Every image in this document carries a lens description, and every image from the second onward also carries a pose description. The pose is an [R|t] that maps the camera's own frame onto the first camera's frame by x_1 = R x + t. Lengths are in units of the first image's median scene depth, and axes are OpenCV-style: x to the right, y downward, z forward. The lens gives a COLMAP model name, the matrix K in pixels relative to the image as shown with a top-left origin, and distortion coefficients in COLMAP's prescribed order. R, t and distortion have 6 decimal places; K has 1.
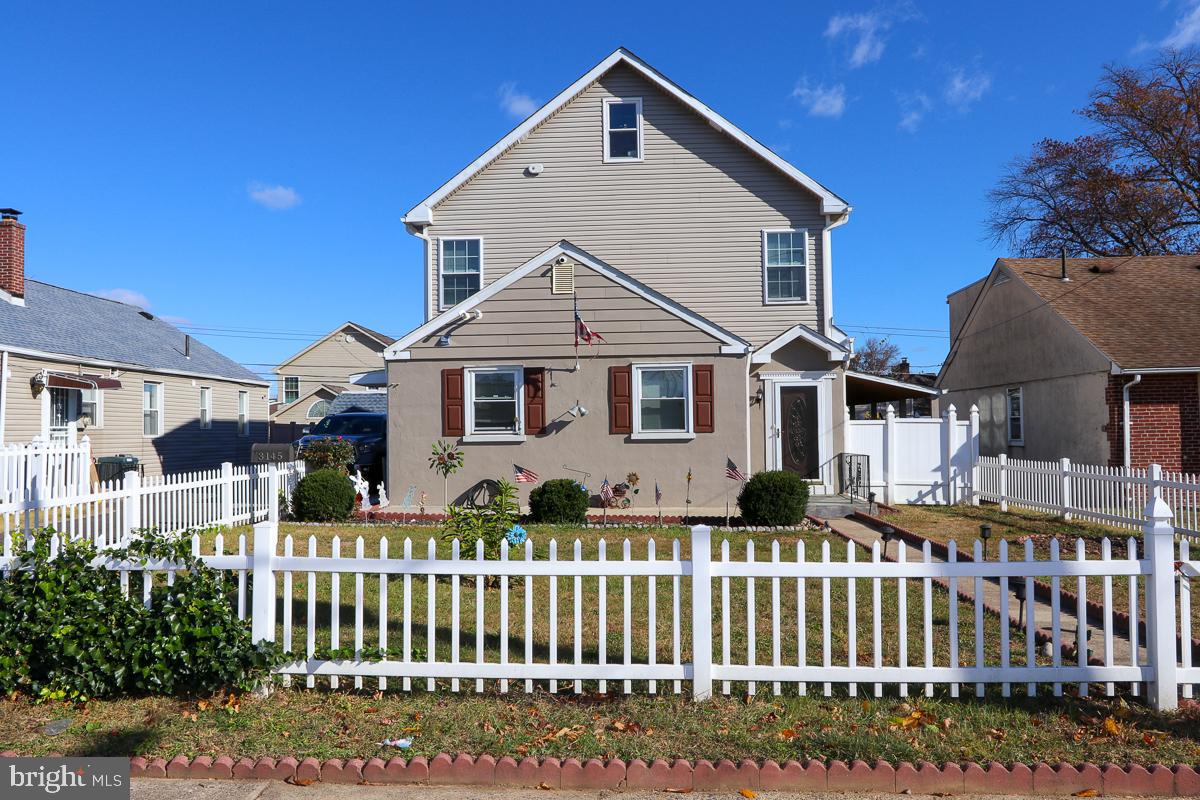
lens RADIAL K [[950.3, 0, 587.6], [0, 950.3, 396.5], [0, 0, 1]] dist [-0.023164, 0.017003]
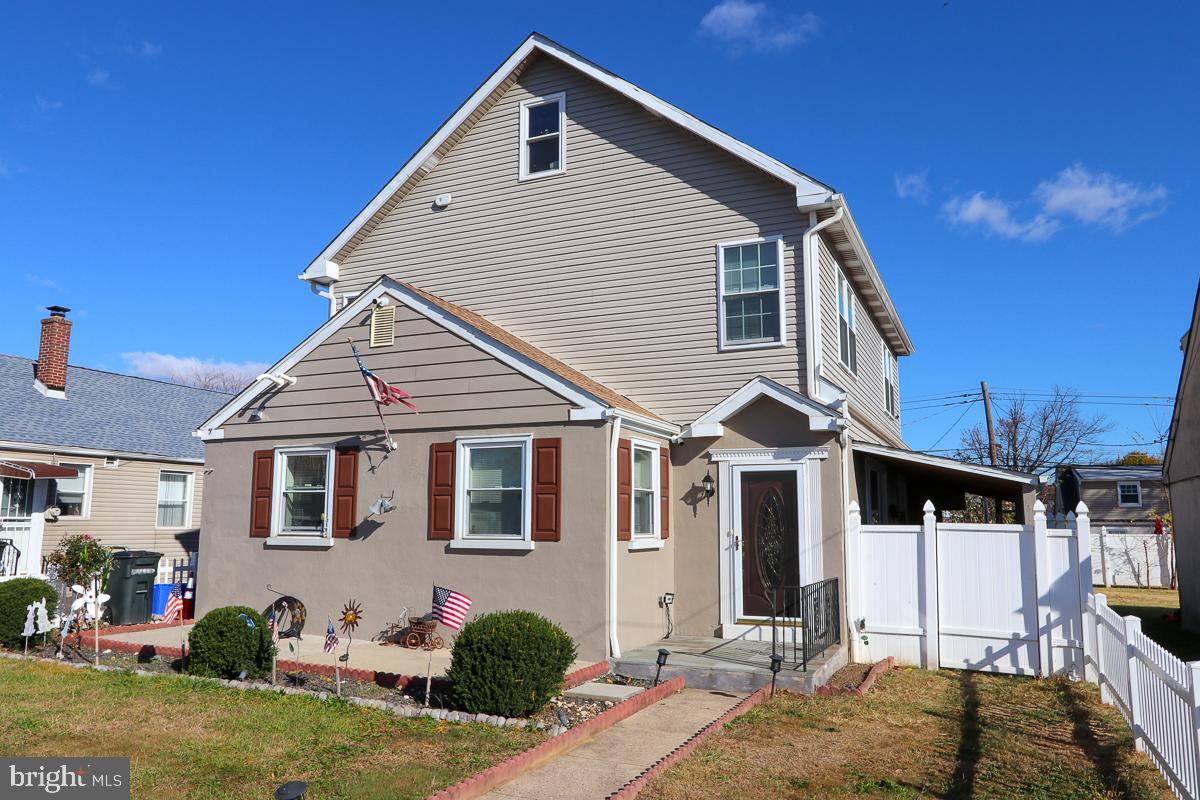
lens RADIAL K [[899.0, 0, 577.9], [0, 899.0, 390.8], [0, 0, 1]] dist [-0.018333, 0.019960]
pose [[0.919060, -0.041124, -0.391965, 0.346801], [-0.002661, 0.993871, -0.110515, 0.002907], [0.394108, 0.102613, 0.913318, 0.378617]]
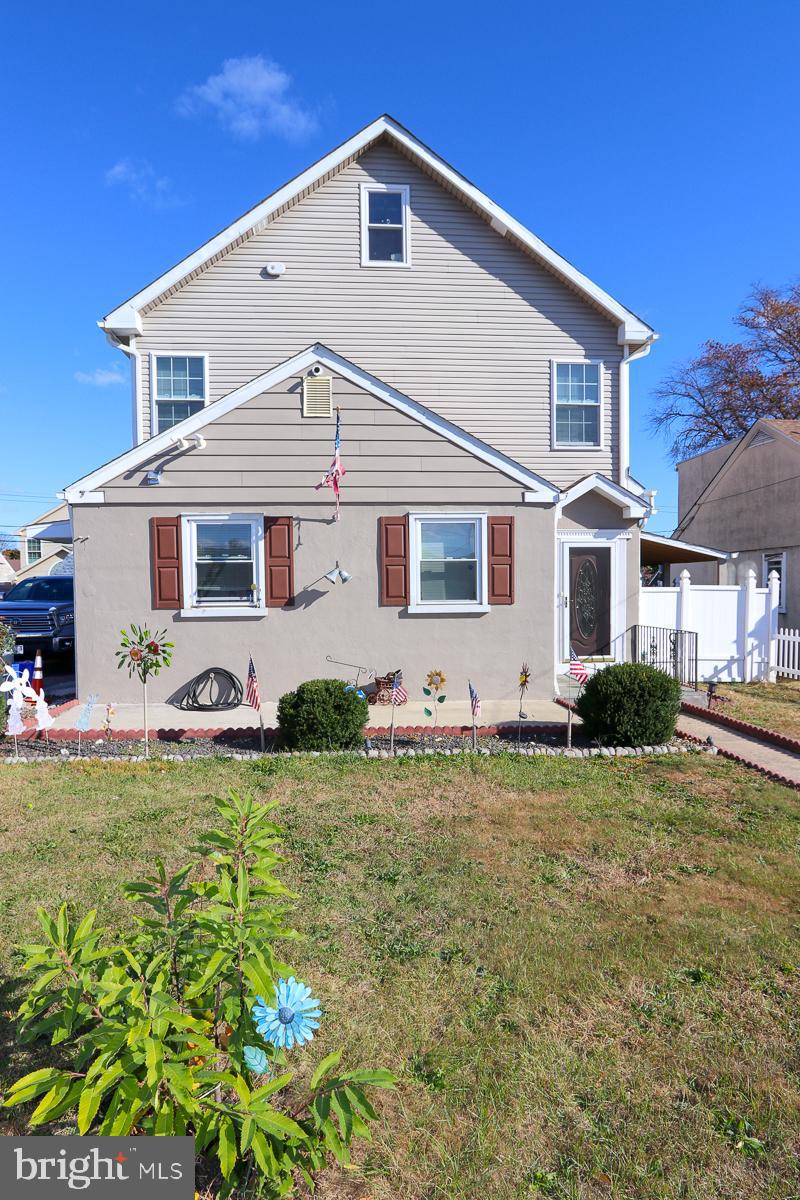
lens RADIAL K [[720.0, 0, 402.6], [0, 720.0, 616.3], [0, 0, 1]] dist [-0.018942, 0.006190]
pose [[0.990580, -0.002508, 0.136911, -0.033180], [-0.008096, 0.997011, 0.076839, 0.002640], [-0.136695, -0.077224, 0.987599, 0.380220]]
